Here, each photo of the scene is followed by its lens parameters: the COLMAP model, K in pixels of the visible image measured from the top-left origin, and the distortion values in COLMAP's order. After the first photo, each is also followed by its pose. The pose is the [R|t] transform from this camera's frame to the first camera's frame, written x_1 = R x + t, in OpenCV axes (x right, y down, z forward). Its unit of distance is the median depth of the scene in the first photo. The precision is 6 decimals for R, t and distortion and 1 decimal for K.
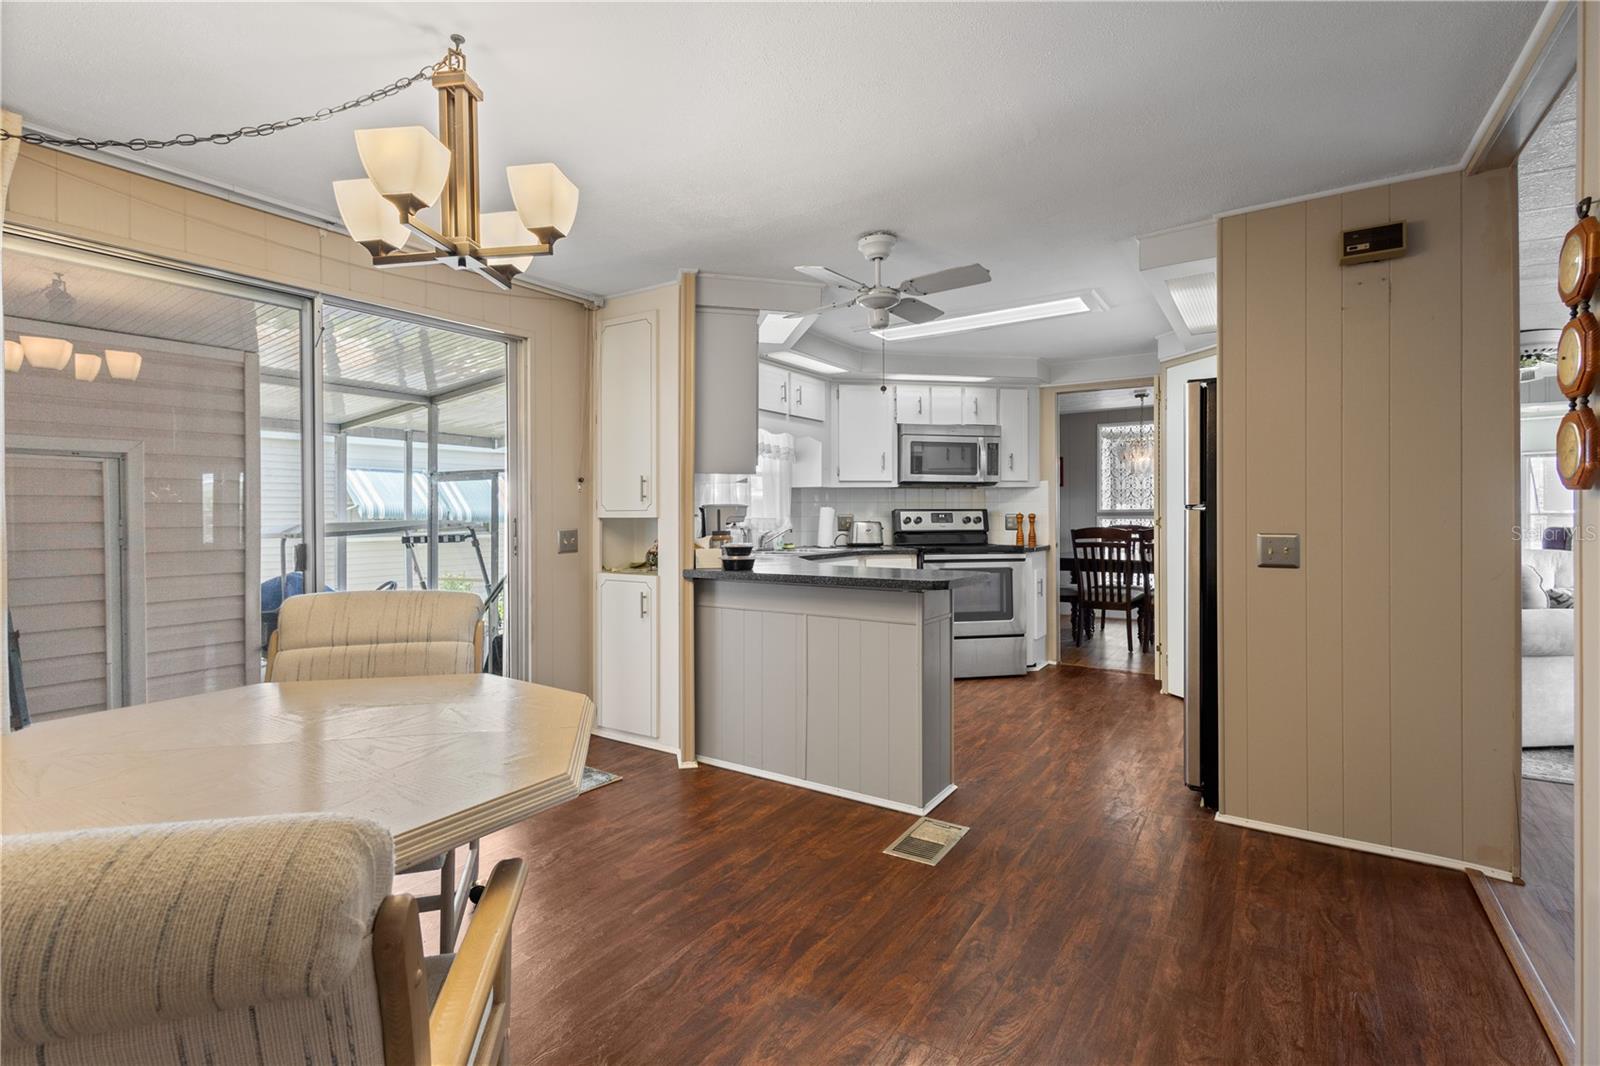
lens RADIAL K [[743.4, 0, 801.5], [0, 743.4, 521.9], [0, 0, 1]] dist [0.003971, 0.000372]
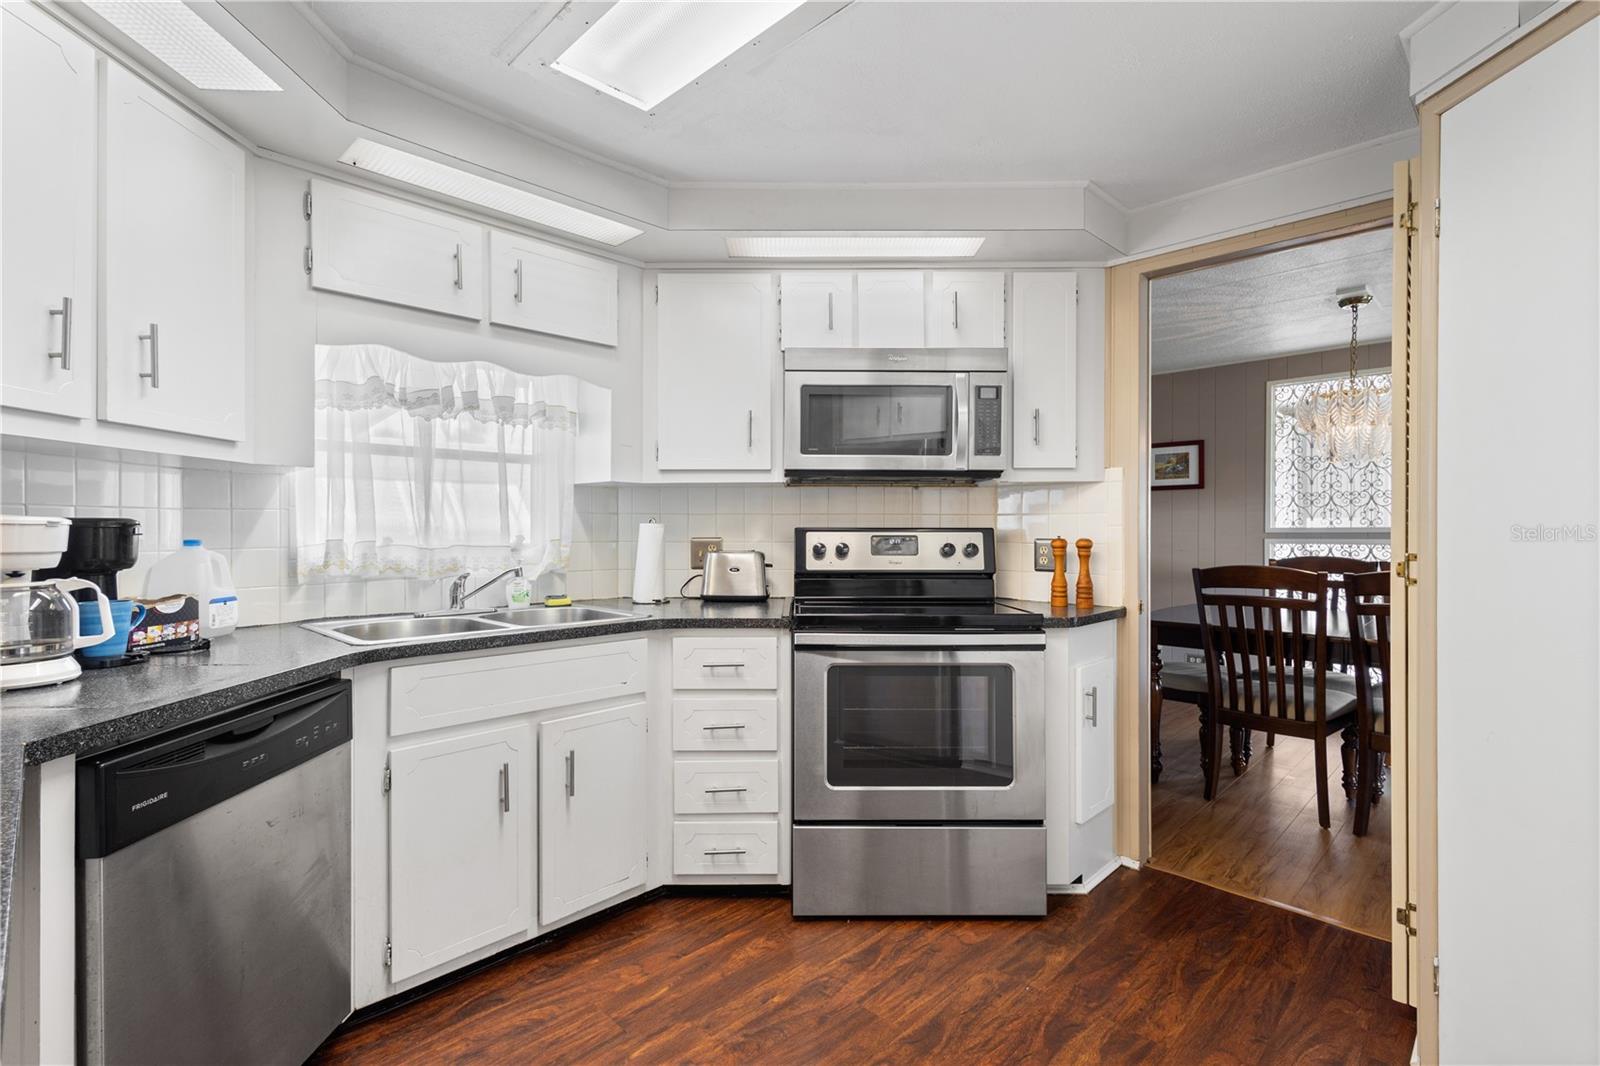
lens RADIAL K [[743.4, 0, 797.9], [0, 743.4, 538.8], [0, 0, 1]] dist [0.003971, 0.000372]
pose [[0.978418, 0.007073, -0.206515, 0.229373], [-0.006531, 0.999973, 0.003305, -0.011094], [0.206533, -0.001885, 0.978438, 0.506362]]
